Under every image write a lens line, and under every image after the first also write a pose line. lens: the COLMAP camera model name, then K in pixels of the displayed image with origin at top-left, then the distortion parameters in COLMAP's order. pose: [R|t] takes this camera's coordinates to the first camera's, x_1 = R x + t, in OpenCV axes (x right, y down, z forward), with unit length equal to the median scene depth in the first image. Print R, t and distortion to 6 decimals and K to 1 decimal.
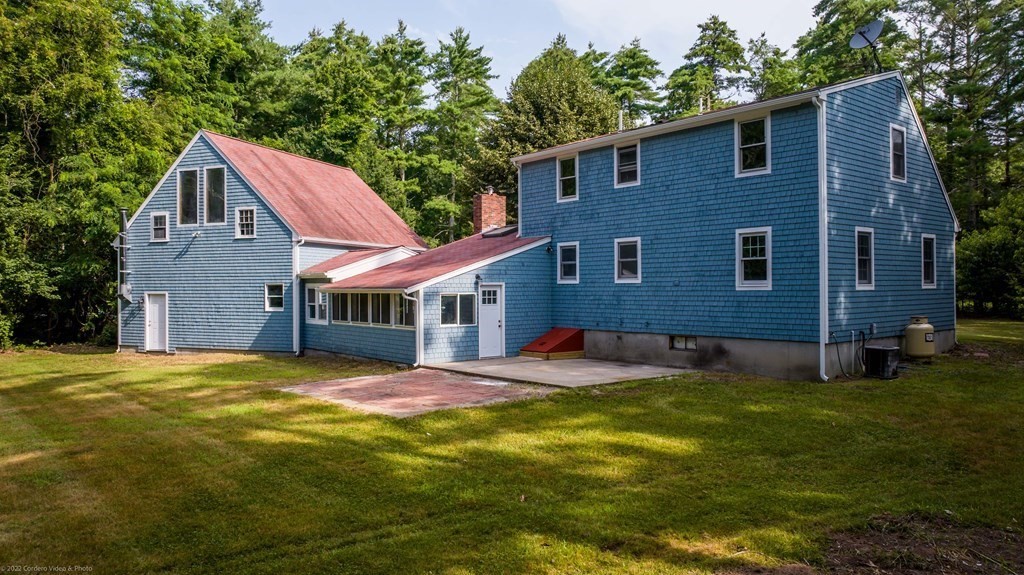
lens RADIAL K [[723.6, 0, 510.2], [0, 723.6, 287.3], [0, 0, 1]] dist [-0.018782, 0.022296]
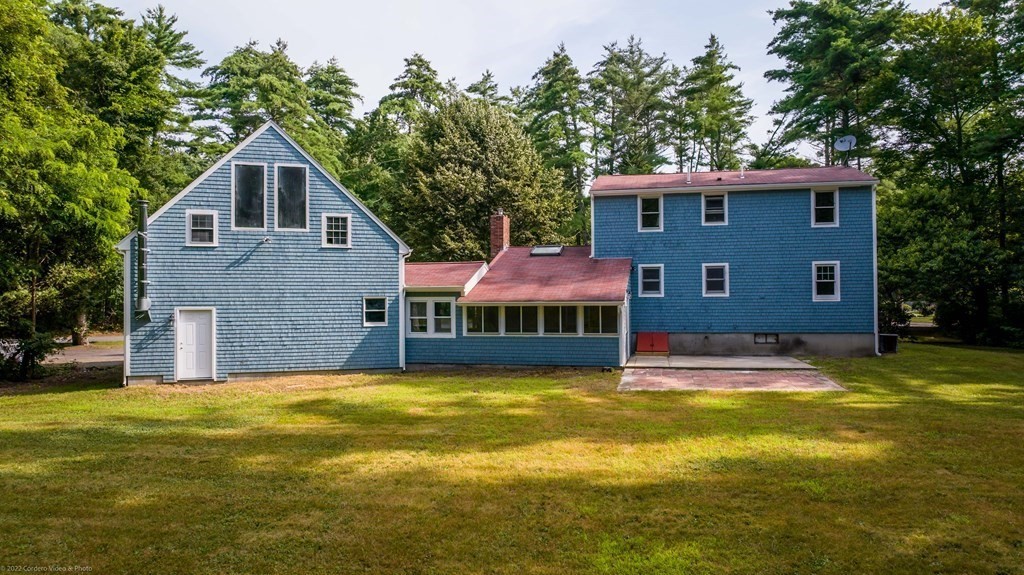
lens RADIAL K [[723.6, 0, 508.7], [0, 723.6, 291.1], [0, 0, 1]] dist [-0.018782, 0.022296]
pose [[0.778975, 0.004607, 0.627038, -0.772453], [0.003202, 0.999931, -0.011325, -0.001752], [-0.627046, 0.010830, 0.778907, 0.149116]]
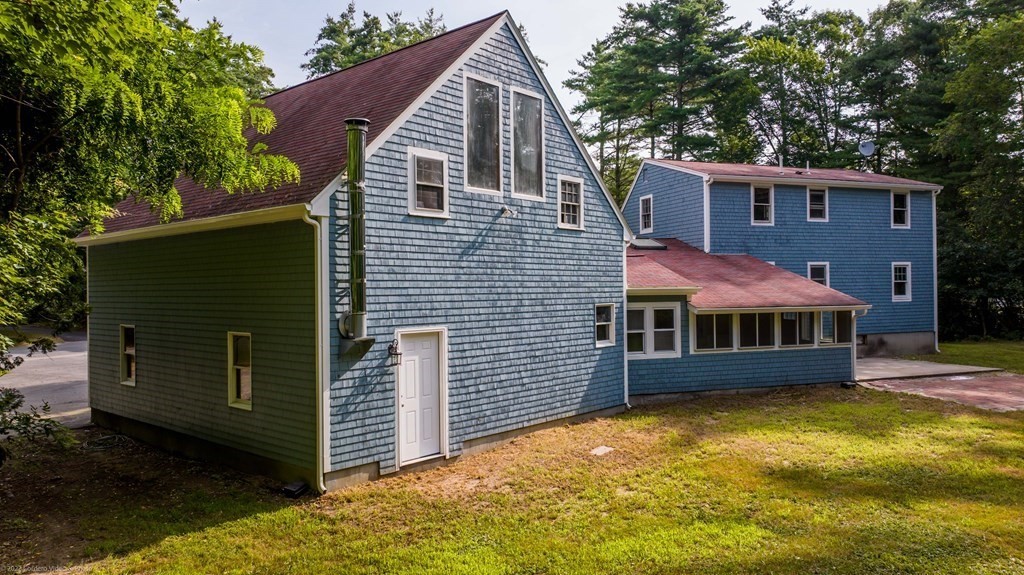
lens RADIAL K [[723.6, 0, 515.9], [0, 723.6, 286.2], [0, 0, 1]] dist [-0.018782, 0.022296]
pose [[0.332444, 0.004179, 0.943114, -0.947712], [0.009080, 0.999930, -0.007631, -0.016497], [-0.943079, 0.011100, 0.332383, 0.846307]]
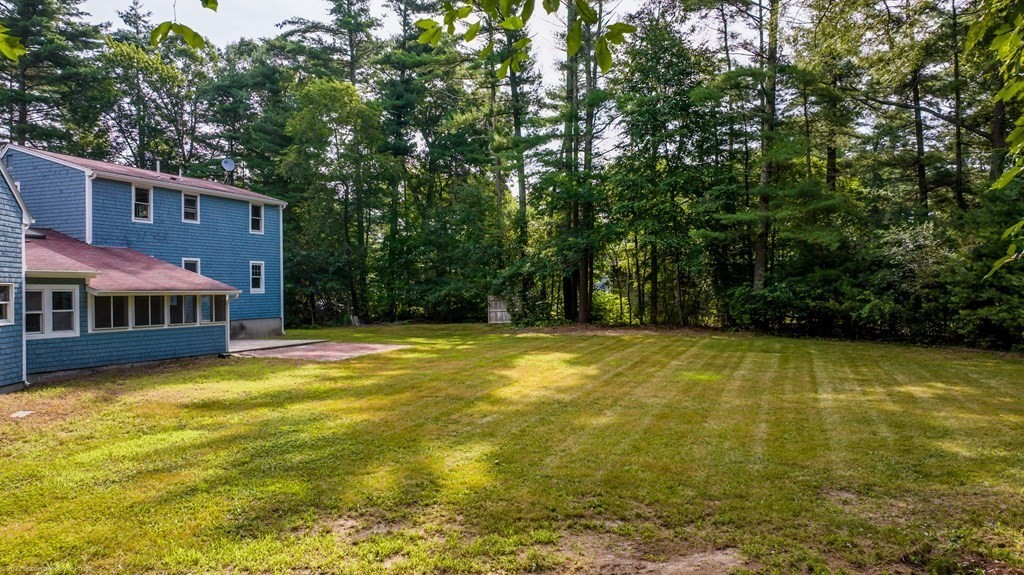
lens RADIAL K [[723.6, 0, 508.2], [0, 723.6, 291.4], [0, 0, 1]] dist [-0.018782, 0.022296]
pose [[-0.490422, 0.011207, 0.871413, -1.111786], [0.014713, 0.999881, -0.004579, 0.011780], [-0.871361, 0.010575, -0.490529, 0.907385]]
